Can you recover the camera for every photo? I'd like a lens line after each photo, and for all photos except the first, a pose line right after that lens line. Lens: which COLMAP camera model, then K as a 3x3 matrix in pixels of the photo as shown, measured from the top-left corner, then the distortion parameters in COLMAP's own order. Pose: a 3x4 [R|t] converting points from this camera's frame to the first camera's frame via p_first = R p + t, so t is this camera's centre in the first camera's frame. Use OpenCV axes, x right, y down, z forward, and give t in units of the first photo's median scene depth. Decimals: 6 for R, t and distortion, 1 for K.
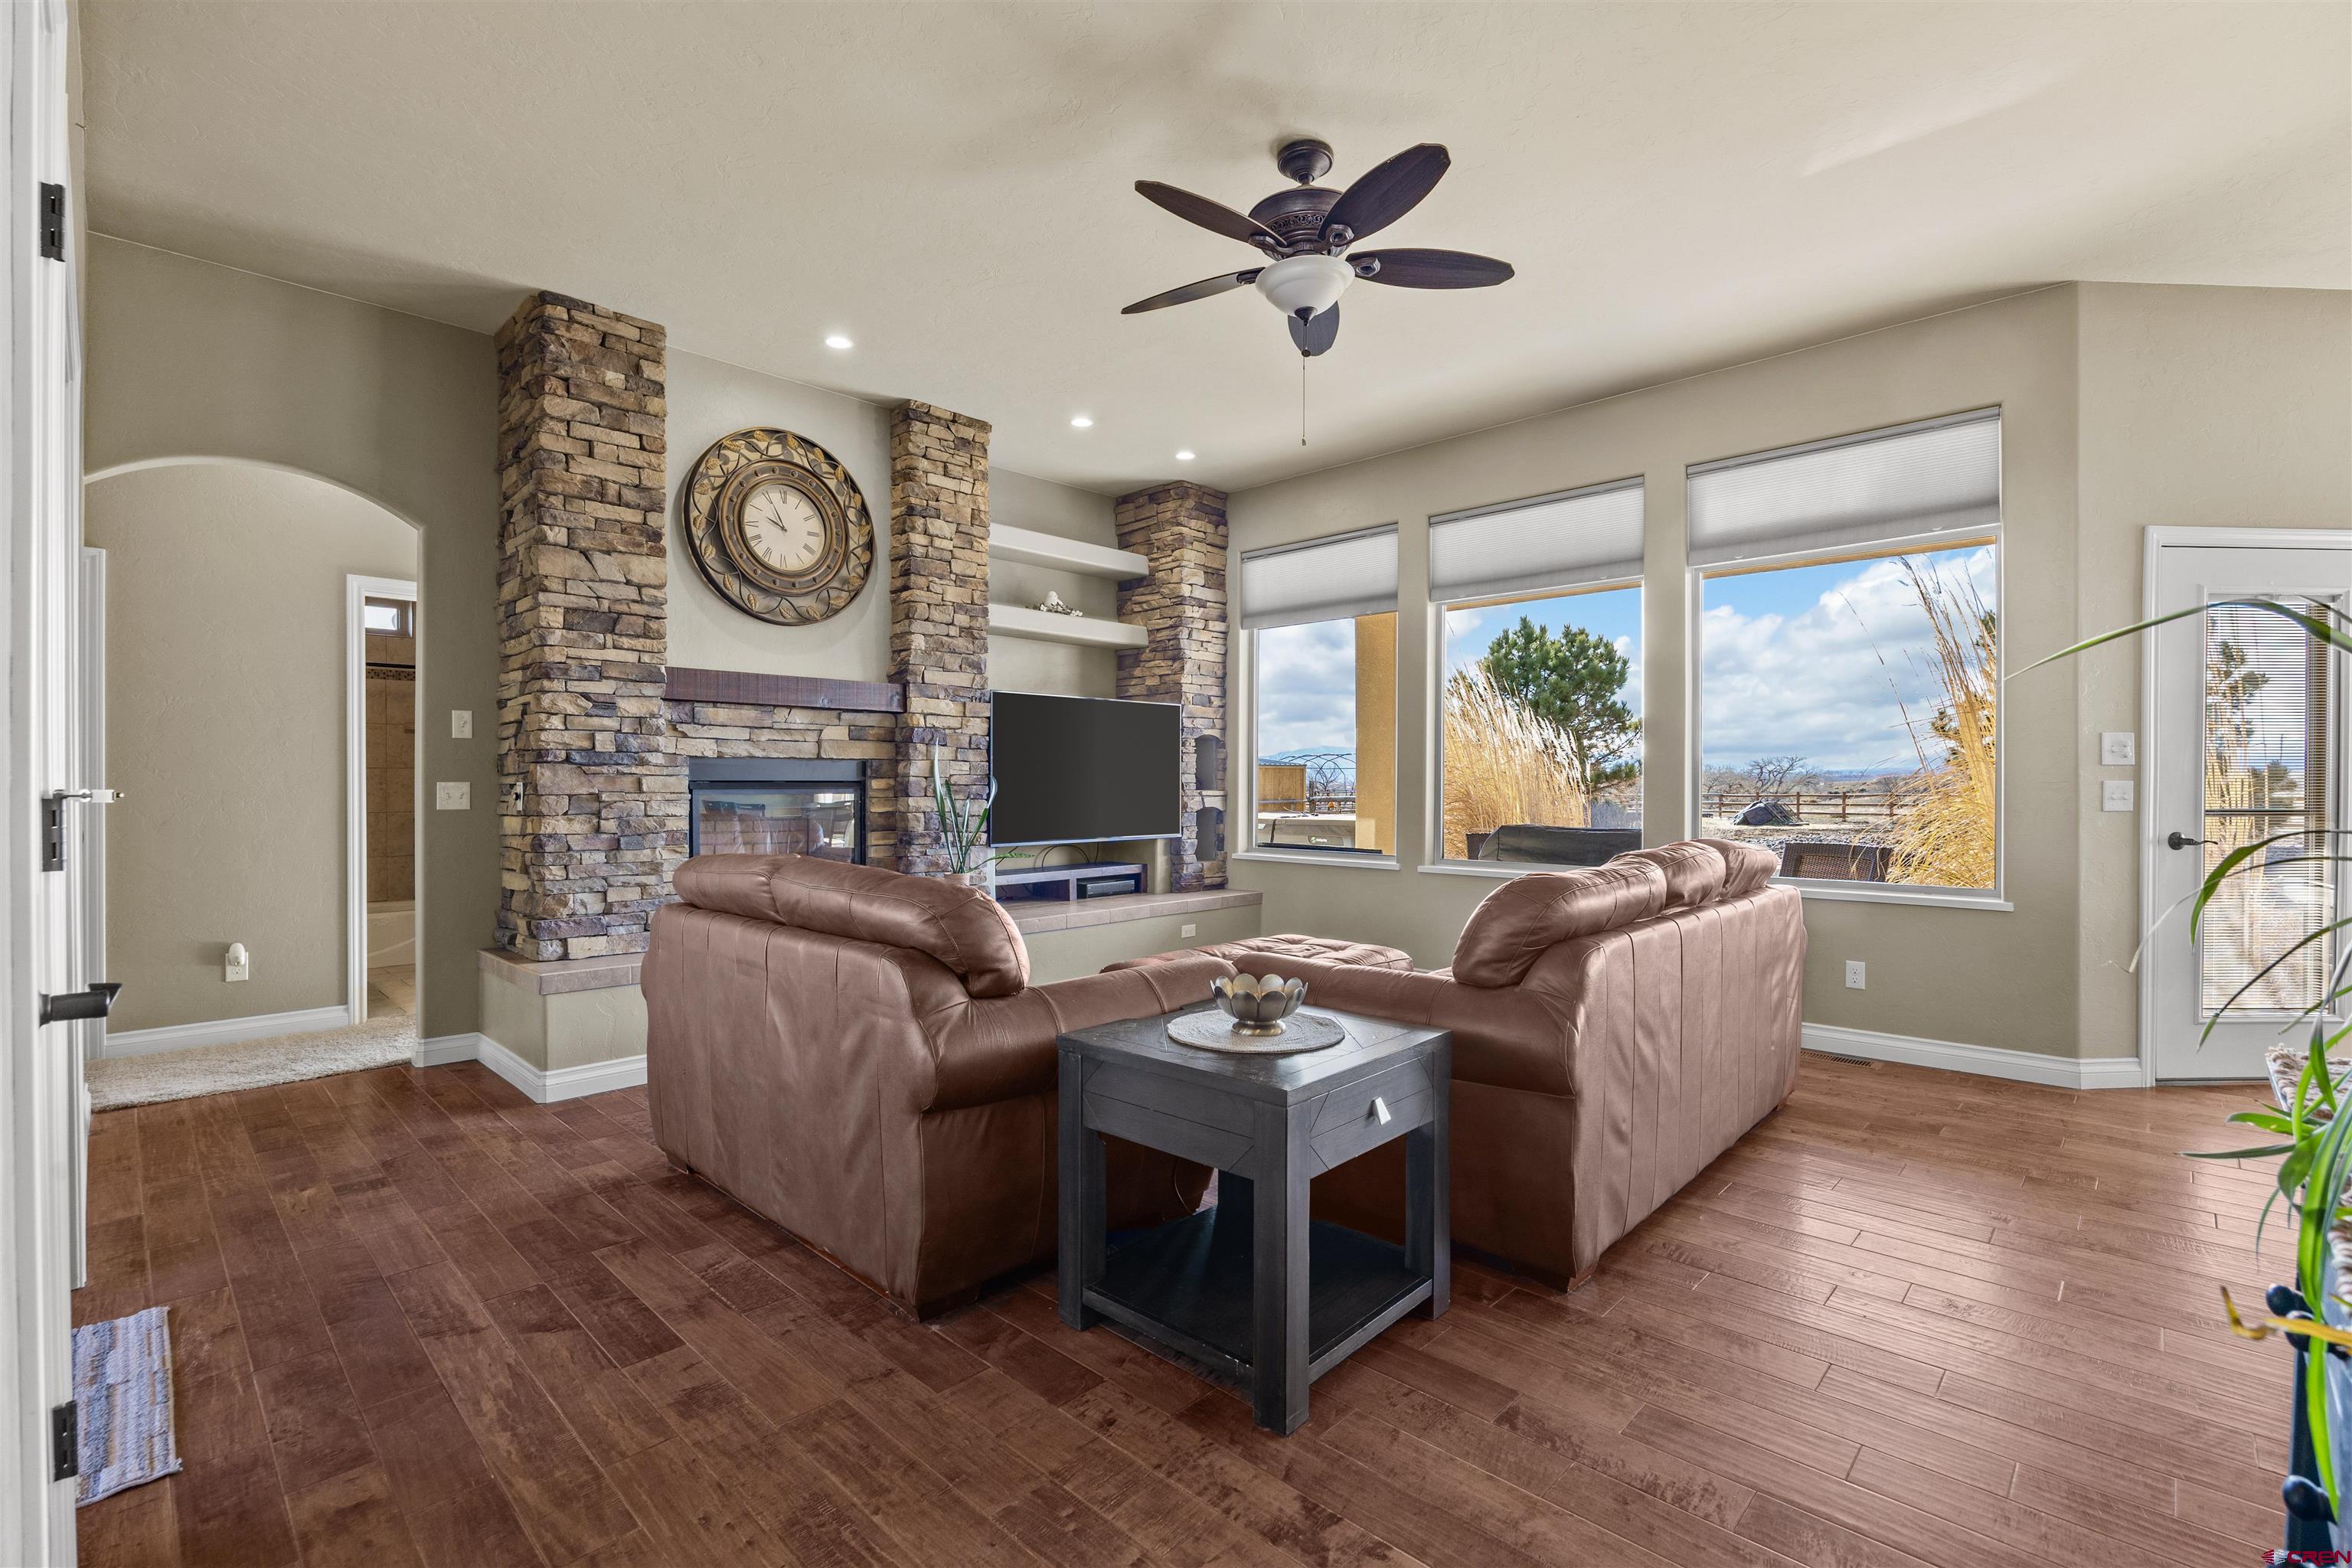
lens RADIAL K [[1037.5, 0, 1185.3], [0, 1037.5, 784.6], [0, 0, 1]] dist [-0.009896, 0.000247]
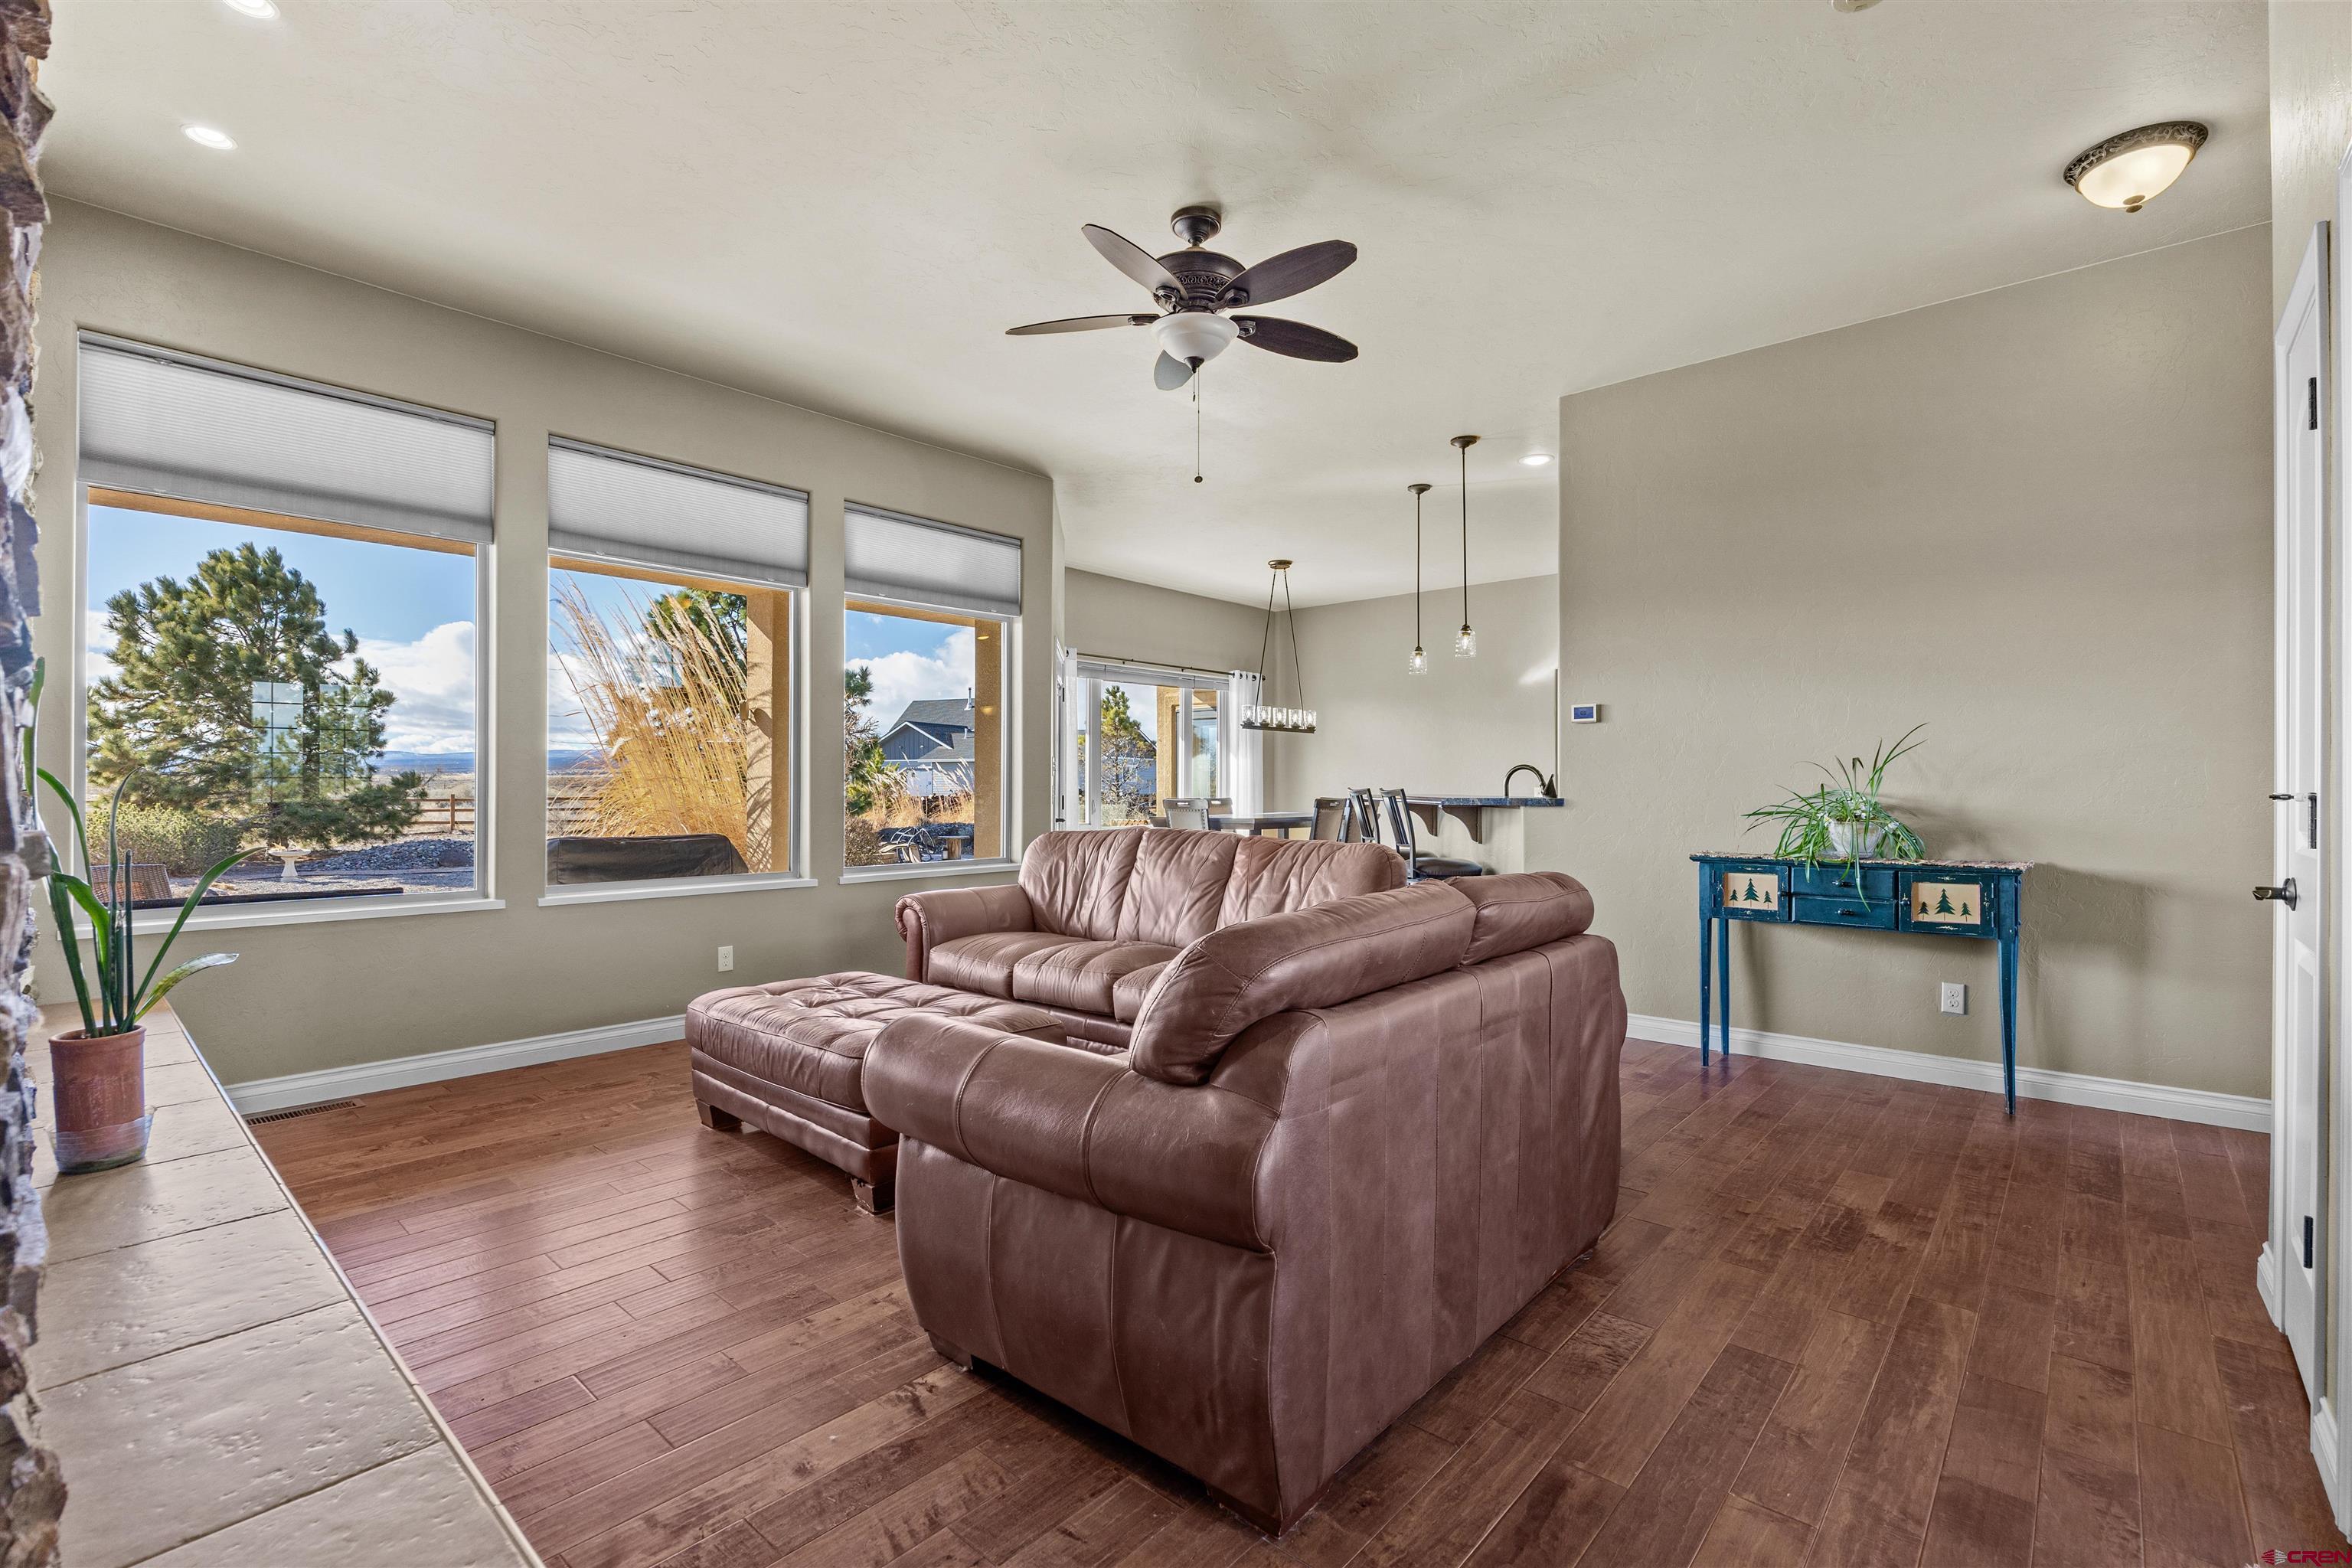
lens RADIAL K [[1037.5, 0, 1185.3], [0, 1037.5, 784.6], [0, 0, 1]] dist [-0.009896, 0.000247]
pose [[-0.032195, -0.000648, 0.999481, -0.601622], [0.000504, 1.000000, 0.000665, -0.004194], [-0.999481, 0.000525, -0.032194, 0.636686]]
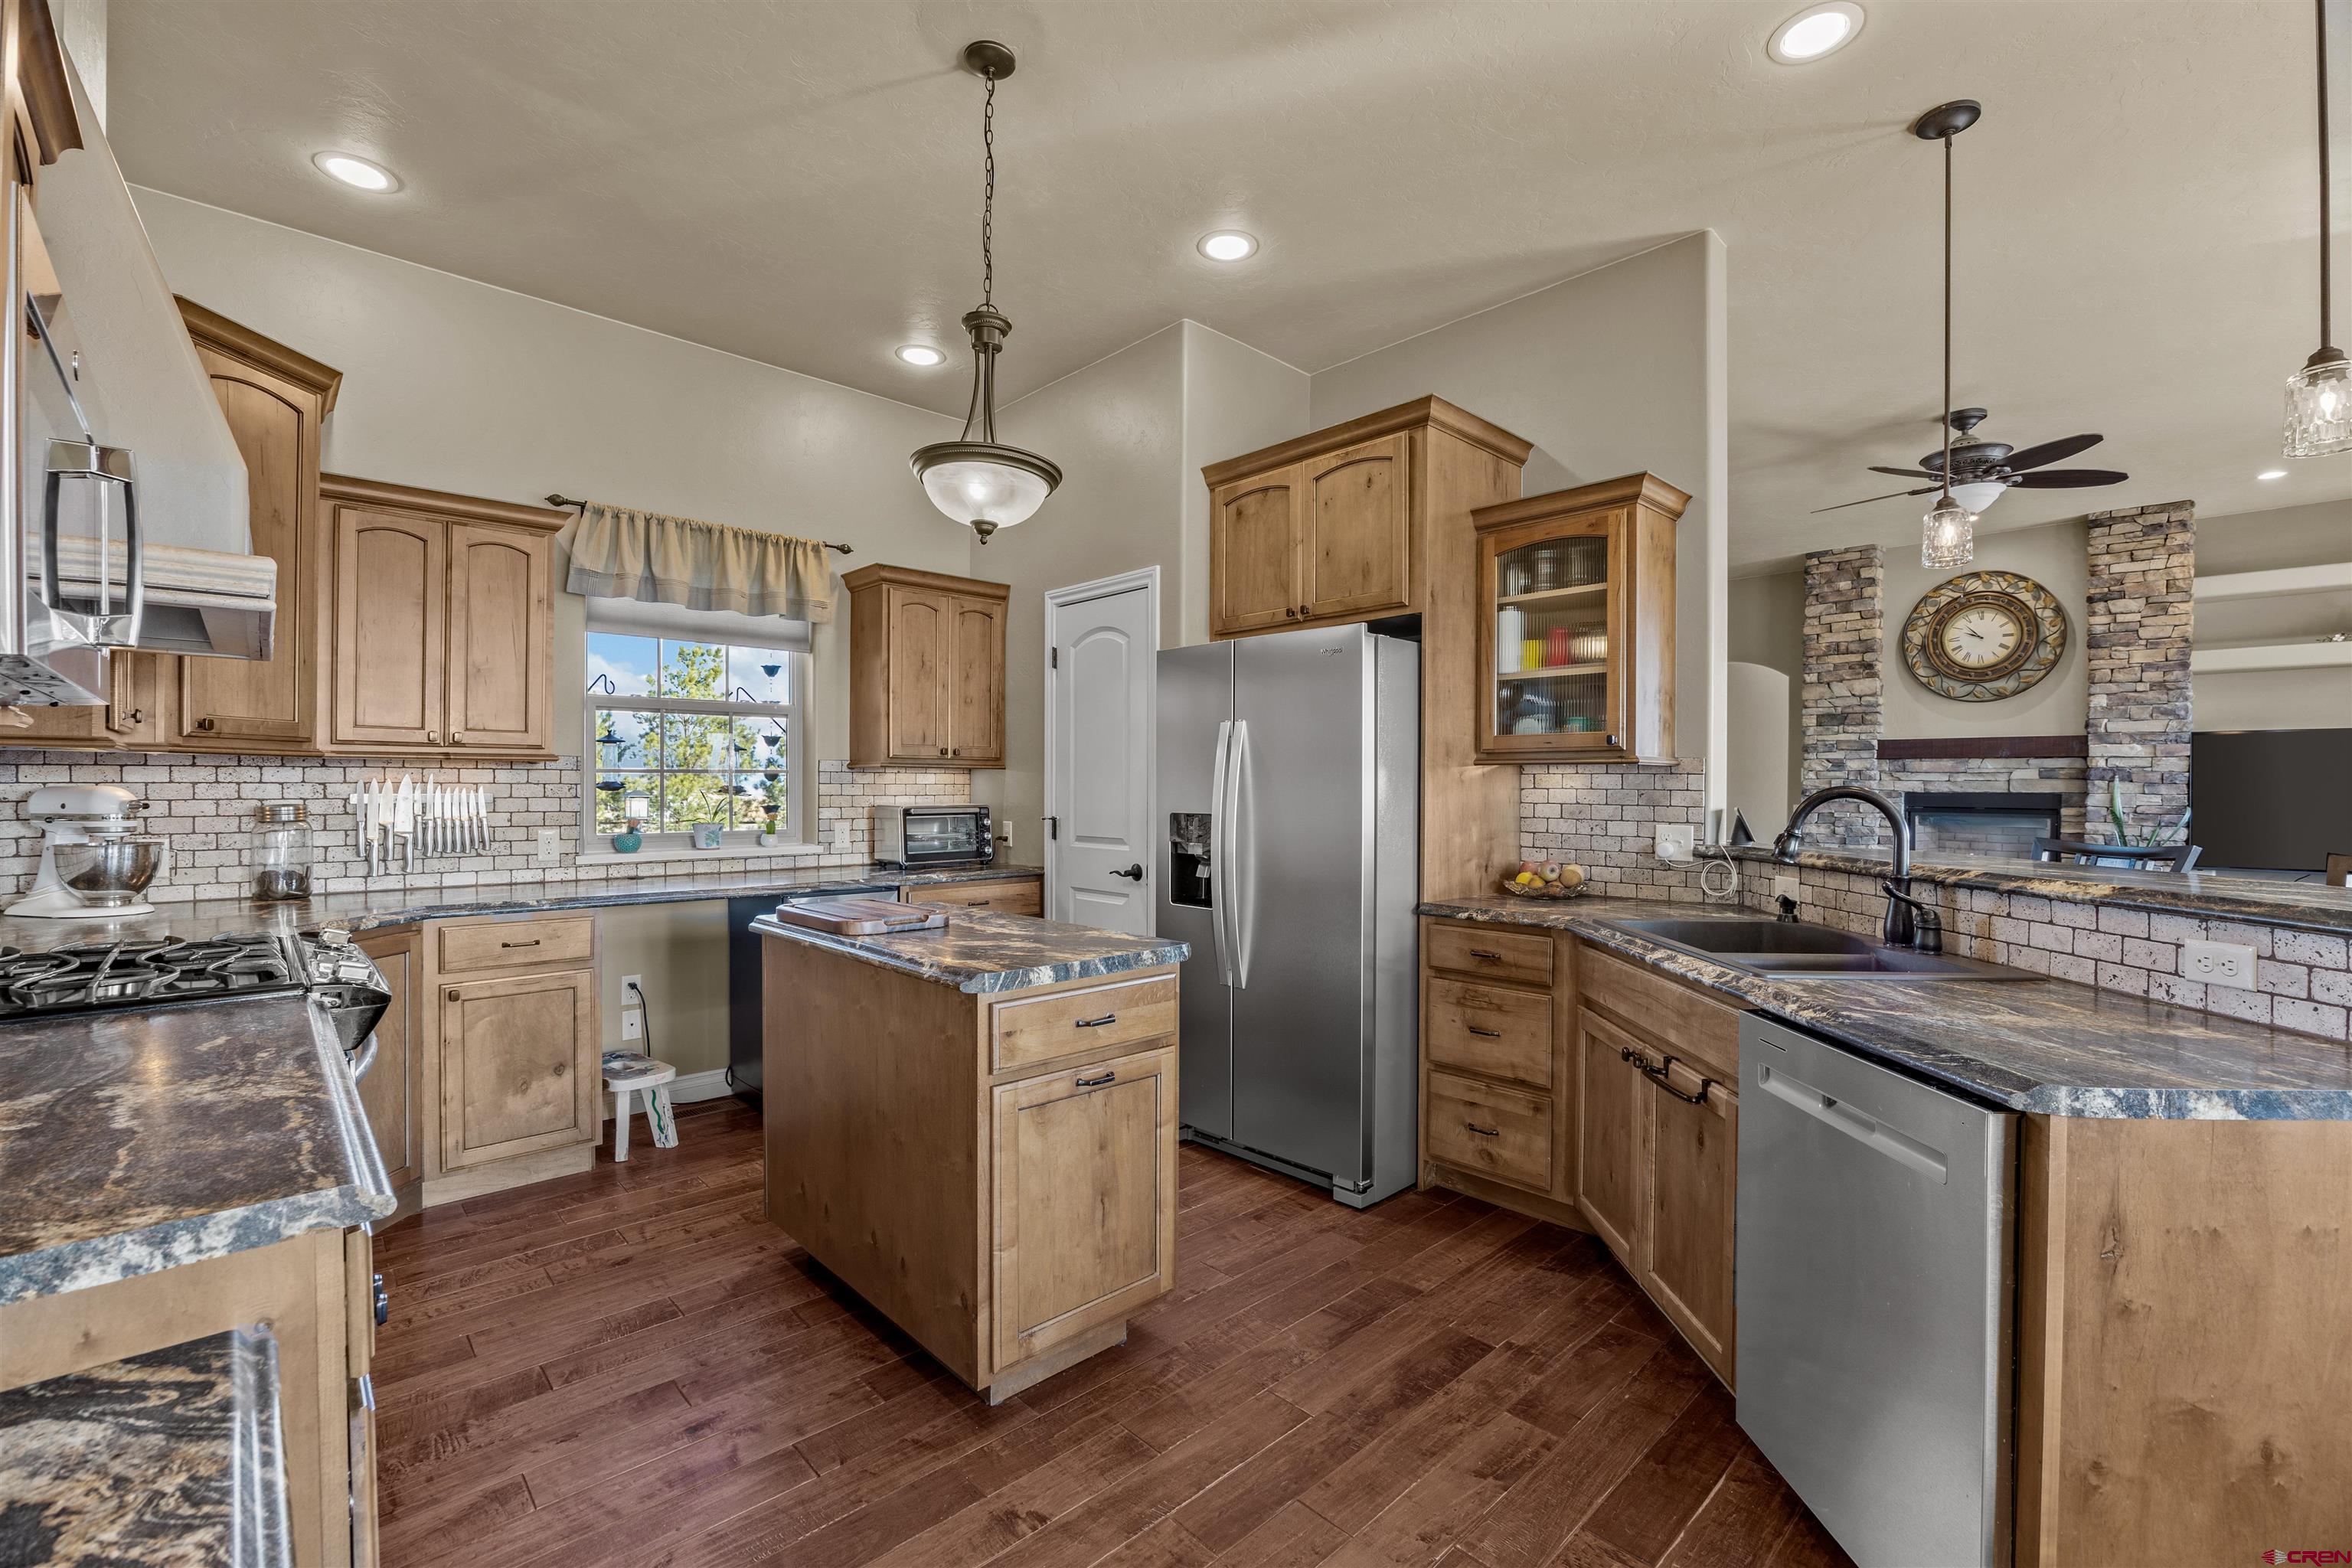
lens RADIAL K [[995.8, 0, 1186.1], [0, 995.8, 785.4], [0, 0, 1]] dist [-0.016469, 0.000559]
pose [[-0.045311, -0.000708, -0.998973, 1.018627], [-0.010020, 0.999950, -0.000255, -0.022686], [0.998923, 0.009998, -0.045316, -0.064752]]
